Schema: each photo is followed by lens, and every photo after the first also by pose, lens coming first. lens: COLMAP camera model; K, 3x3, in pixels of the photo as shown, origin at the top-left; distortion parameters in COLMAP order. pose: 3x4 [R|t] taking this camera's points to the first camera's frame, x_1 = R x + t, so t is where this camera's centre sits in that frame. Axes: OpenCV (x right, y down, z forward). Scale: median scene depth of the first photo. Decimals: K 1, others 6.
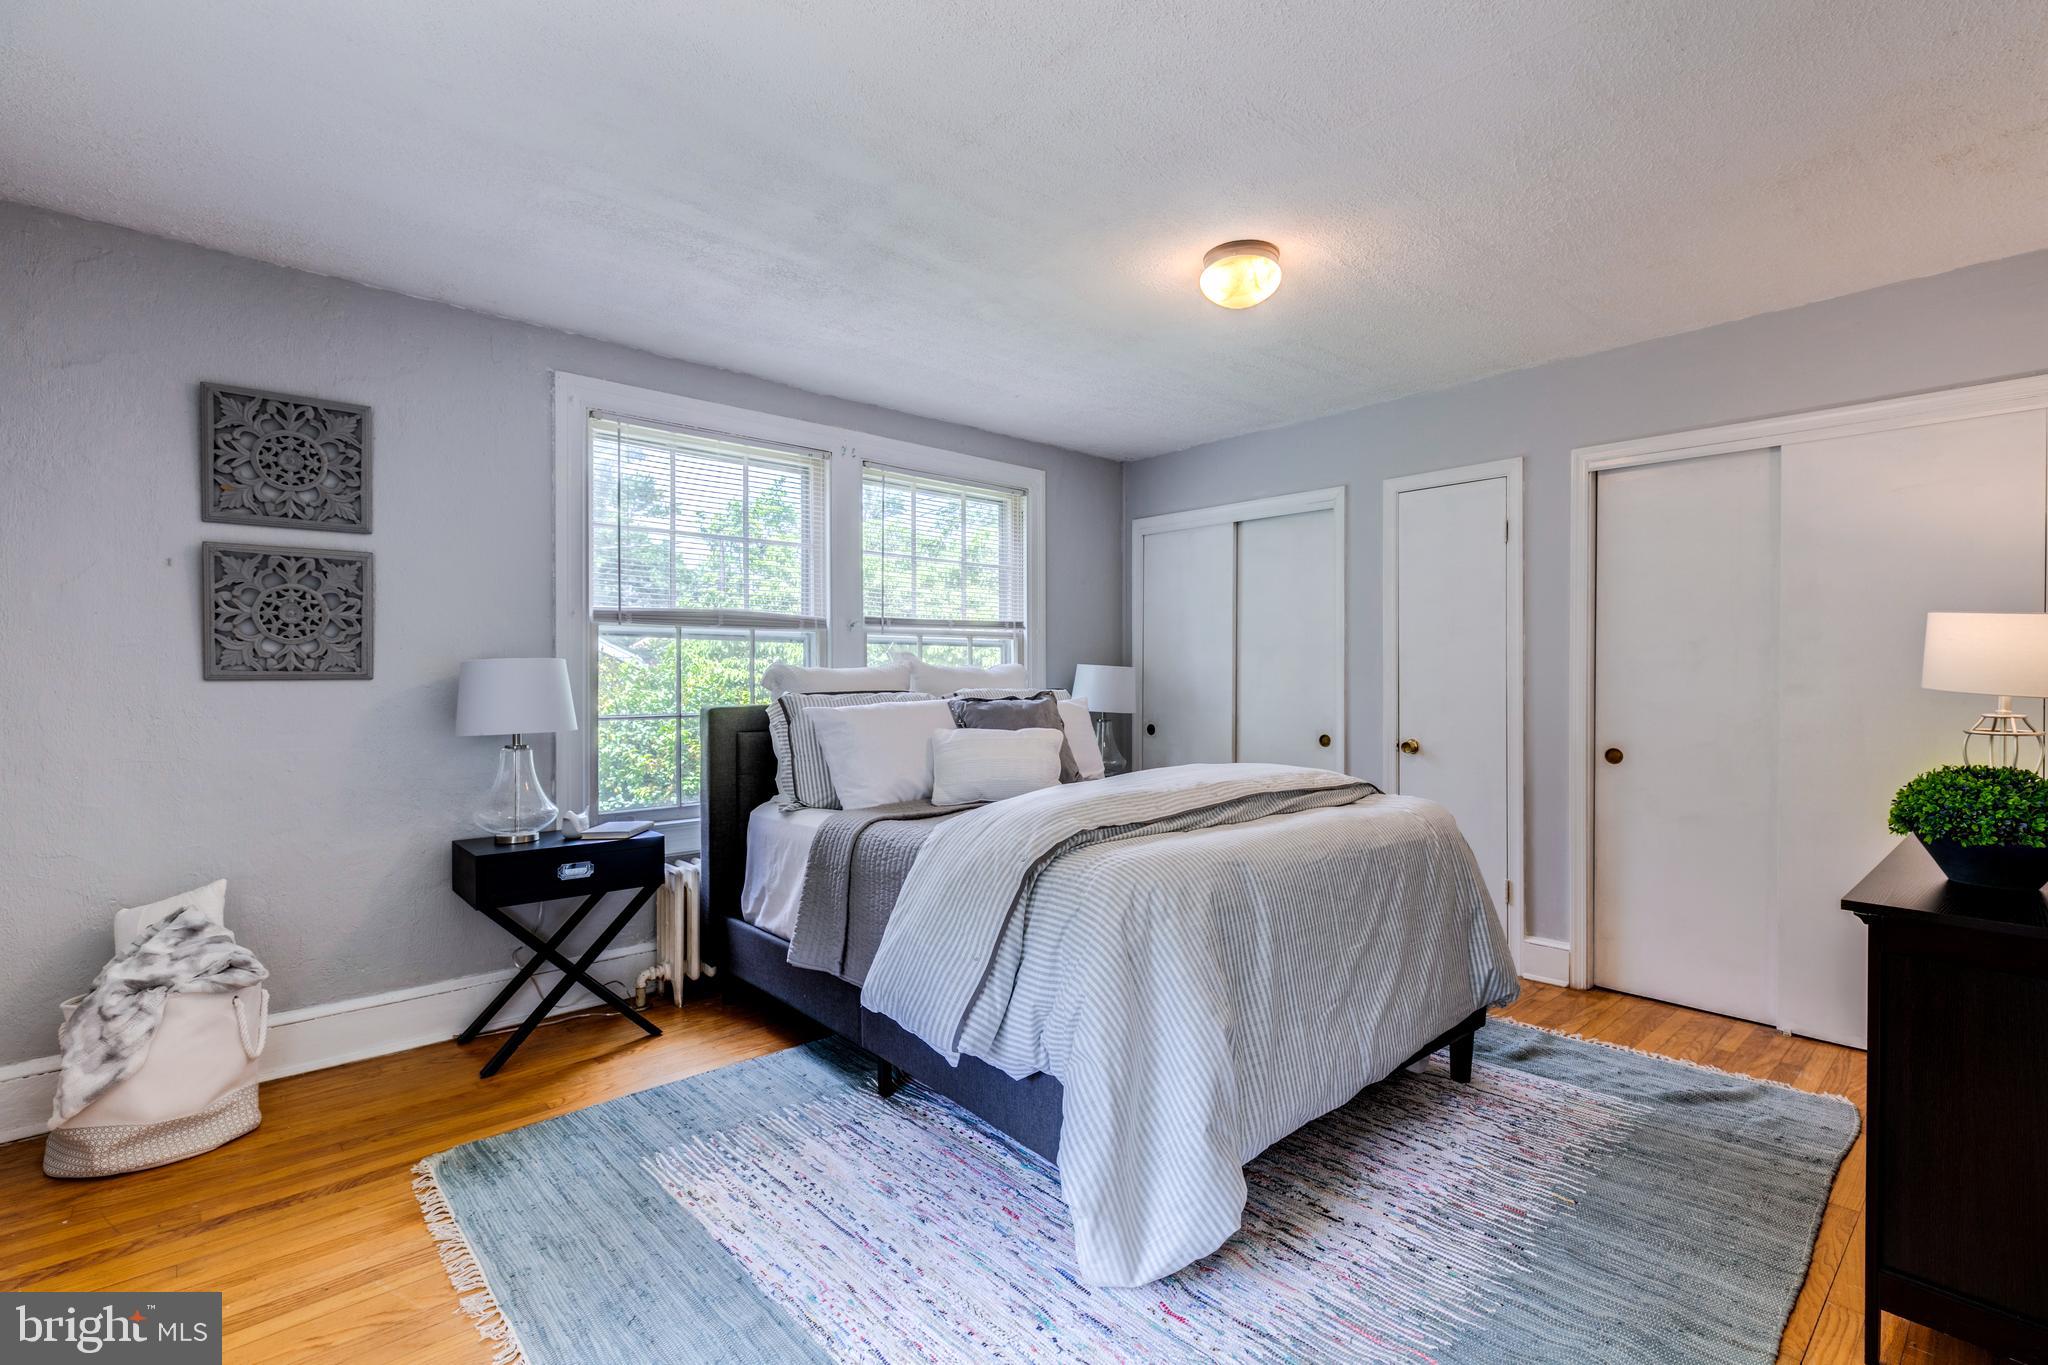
lens RADIAL K [[931.5, 0, 1020.9], [0, 931.5, 681.3], [0, 0, 1]] dist [0.003318, -0.001015]
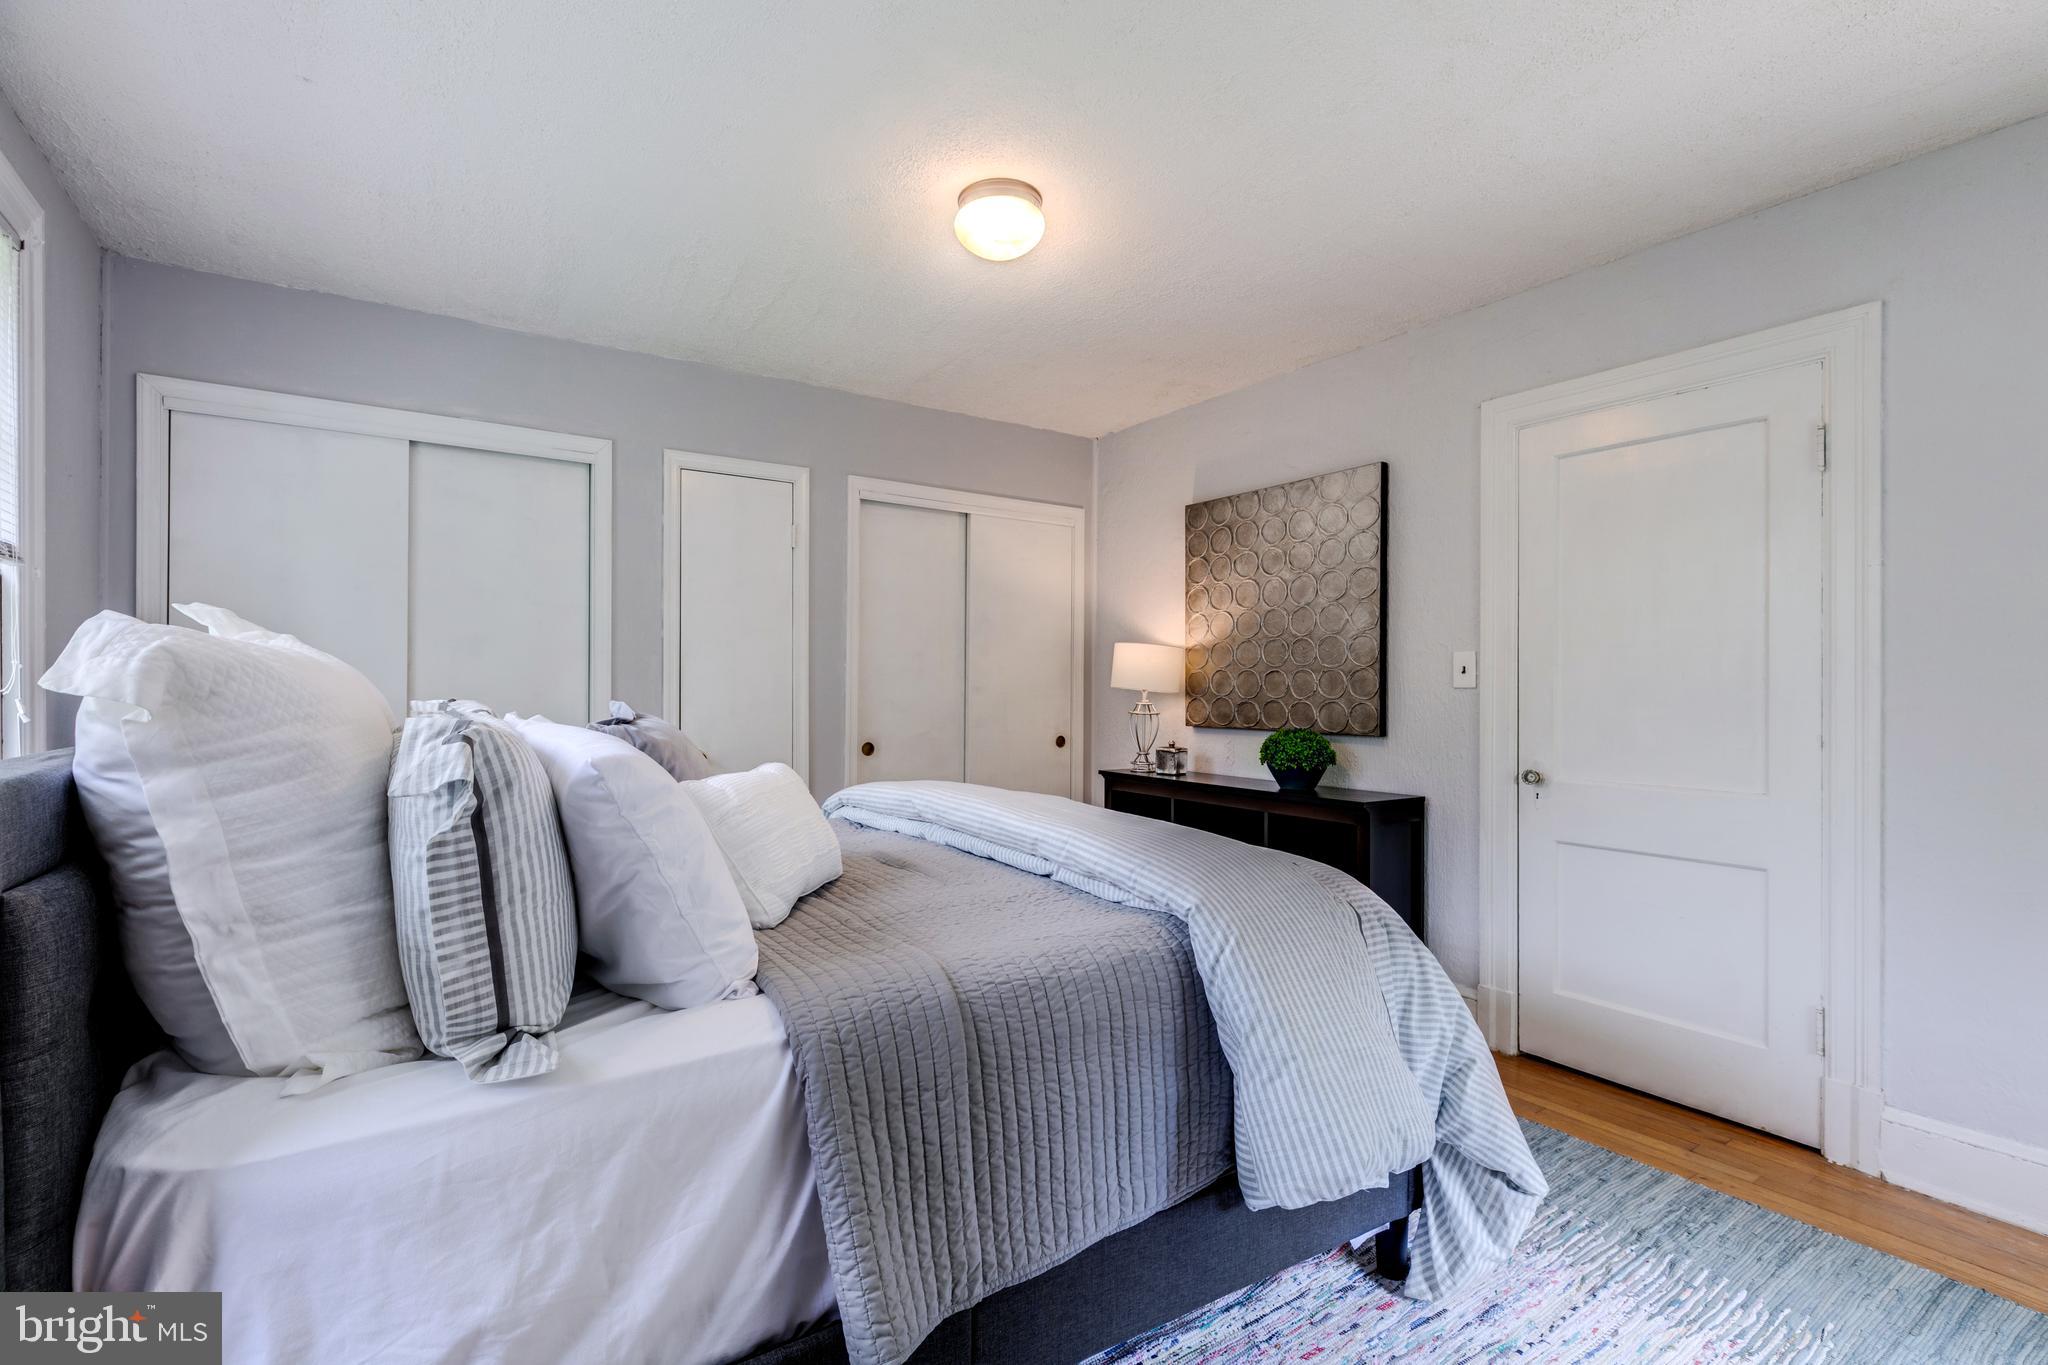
lens RADIAL K [[931.5, 0, 1025.1], [0, 931.5, 682.9], [0, 0, 1]] dist [0.003318, -0.001015]
pose [[0.127153, 0.004644, 0.991872, -0.454417], [0.005207, 0.999972, -0.005349, 0.004342], [-0.991869, 0.005845, 0.127125, 0.628143]]
